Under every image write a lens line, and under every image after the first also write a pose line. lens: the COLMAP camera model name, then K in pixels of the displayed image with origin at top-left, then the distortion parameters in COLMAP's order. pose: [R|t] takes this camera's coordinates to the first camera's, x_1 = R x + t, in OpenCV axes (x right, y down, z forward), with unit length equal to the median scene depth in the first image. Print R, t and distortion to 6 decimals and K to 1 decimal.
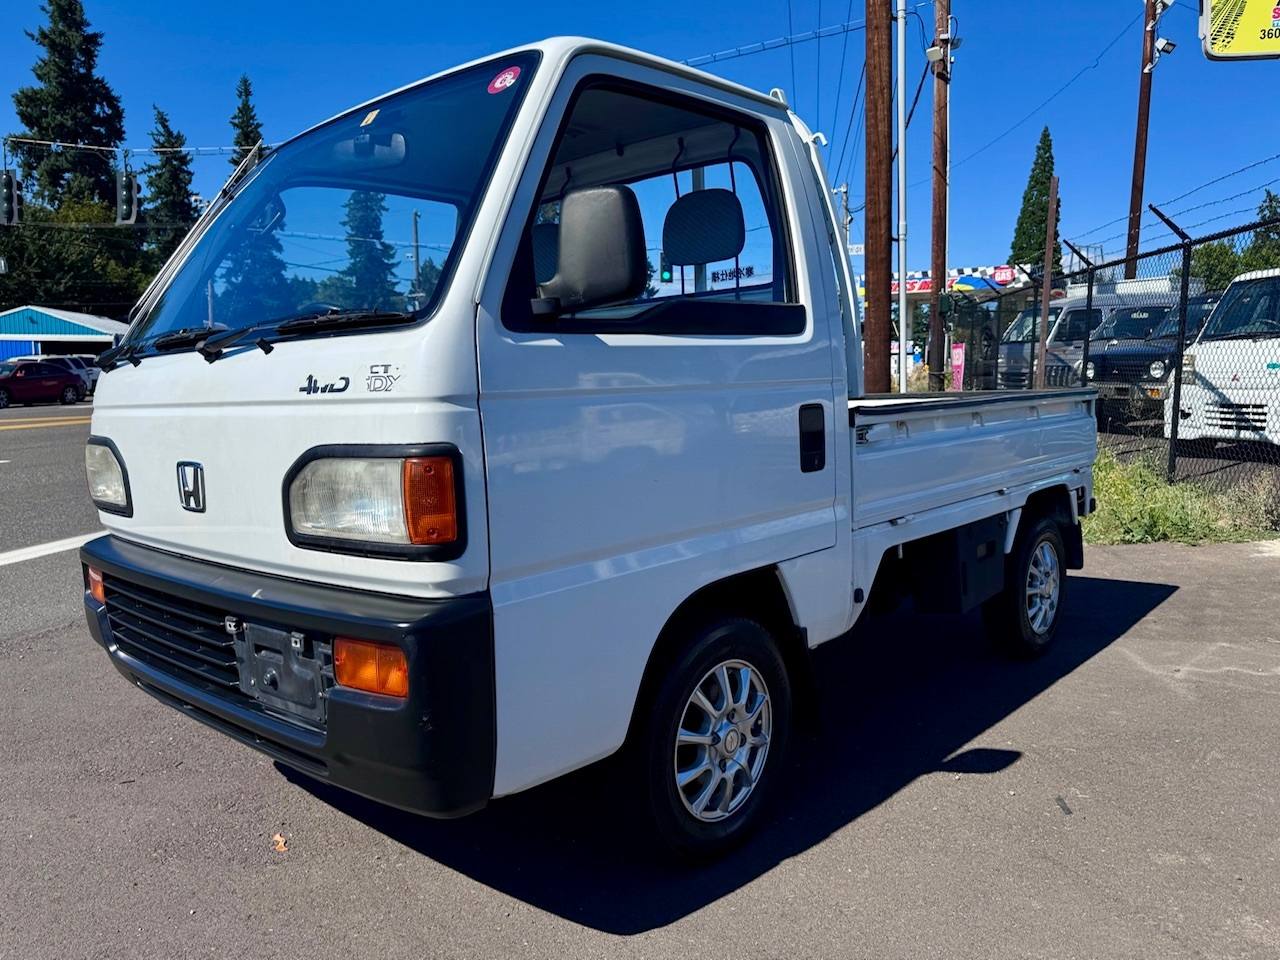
lens RADIAL K [[966.5, 0, 640.0], [0, 966.5, 480.0], [0, 0, 1]] dist [0.024520, -0.013576]
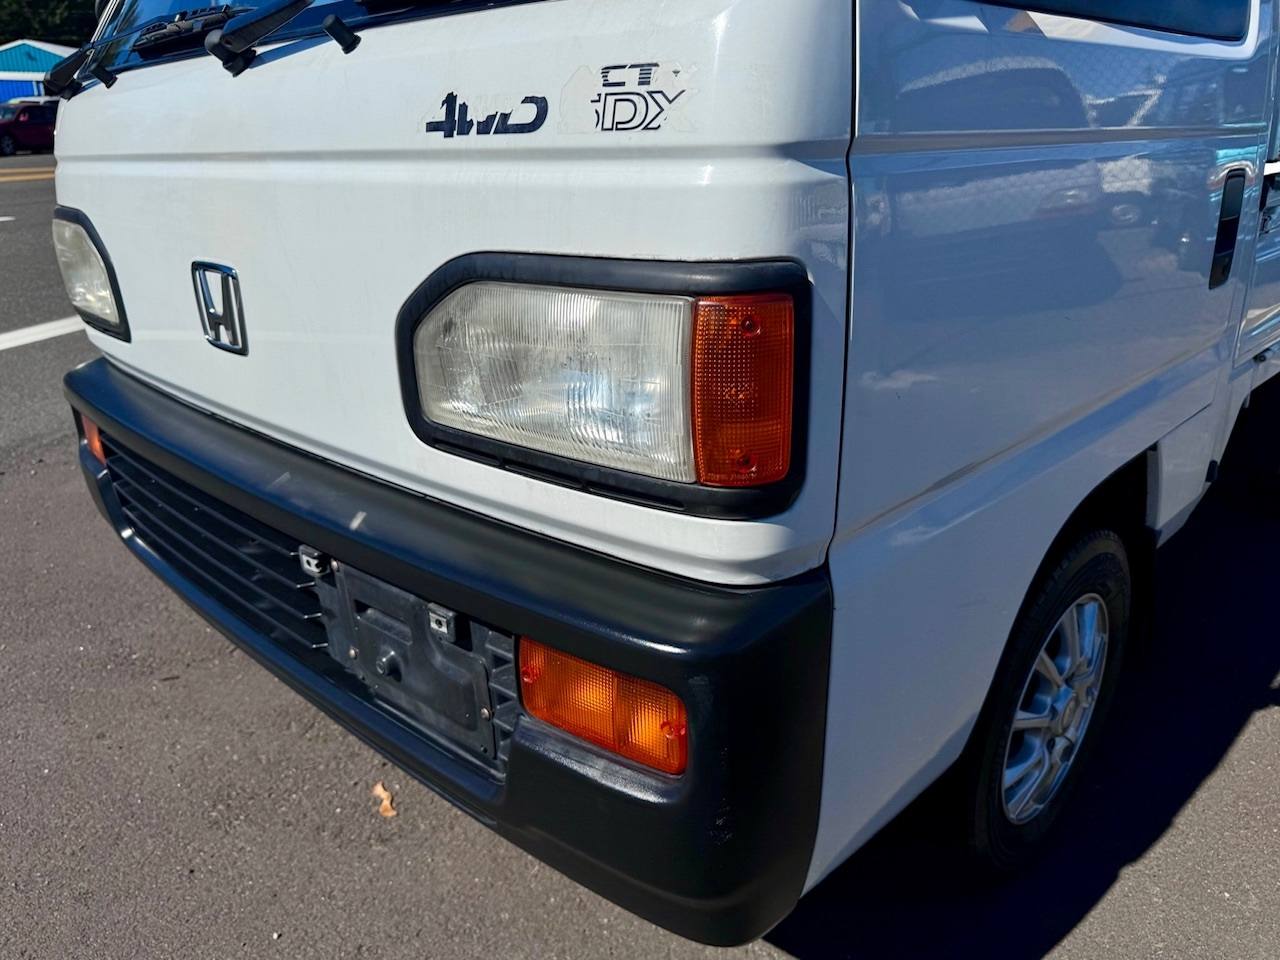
lens RADIAL K [[958.6, 0, 624.2], [0, 958.6, 485.5], [0, 0, 1]] dist [0.072562, -0.096622]
pose [[0.998966, 0.025195, -0.037849, -0.202294], [-0.015192, 0.969549, 0.244427, -0.034928], [0.042855, -0.243599, 0.968929, 0.436835]]
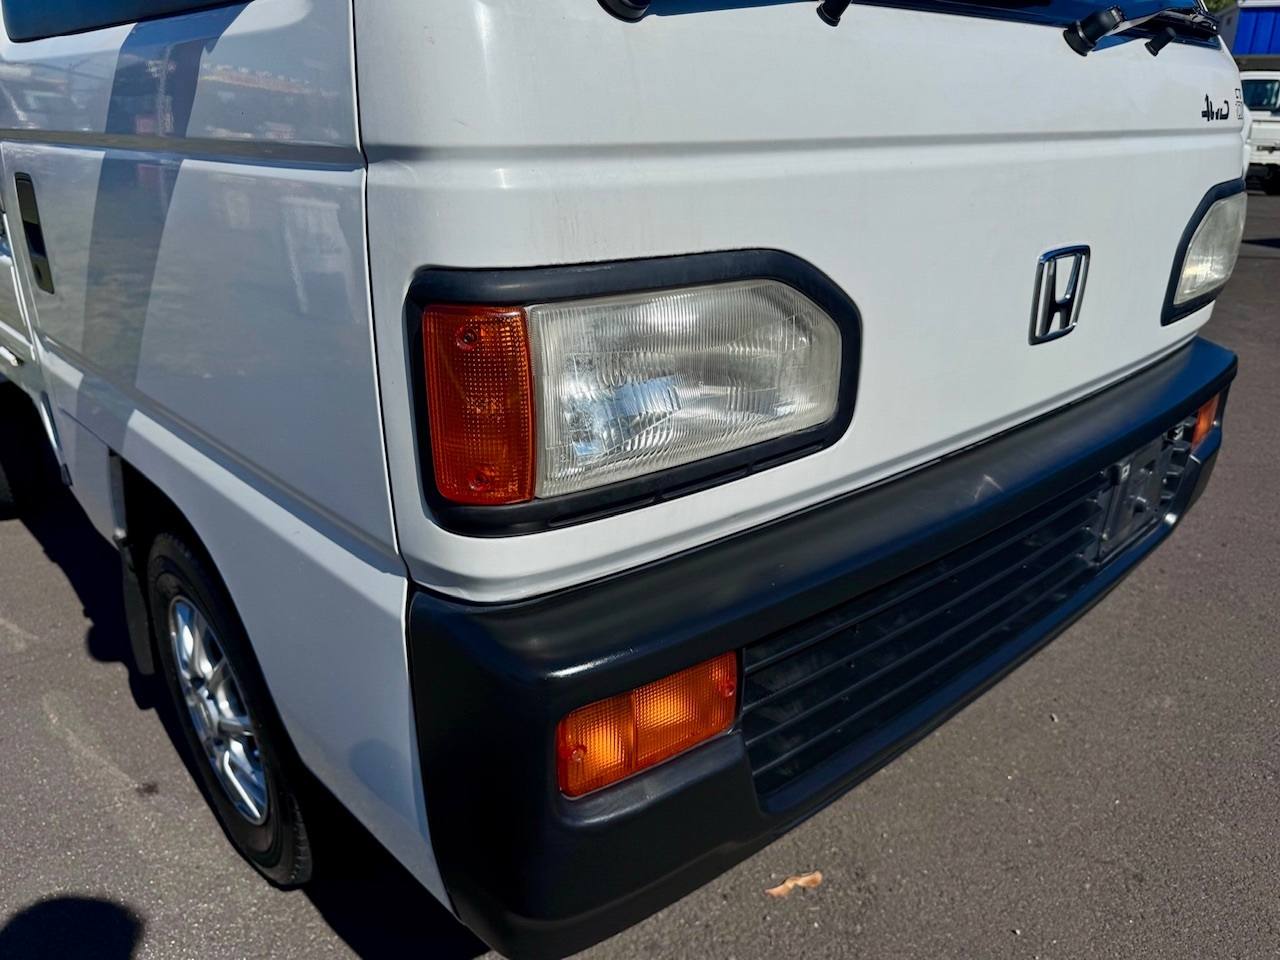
lens RADIAL K [[928.3, 0, 646.1], [0, 928.3, 488.7], [0, 0, 1]] dist [0.059451, -0.086980]
pose [[0.121207, -0.320696, 0.939395, -1.027792], [0.112053, 0.944744, 0.308065, -0.078904], [-0.986282, 0.067922, 0.150444, 1.165692]]
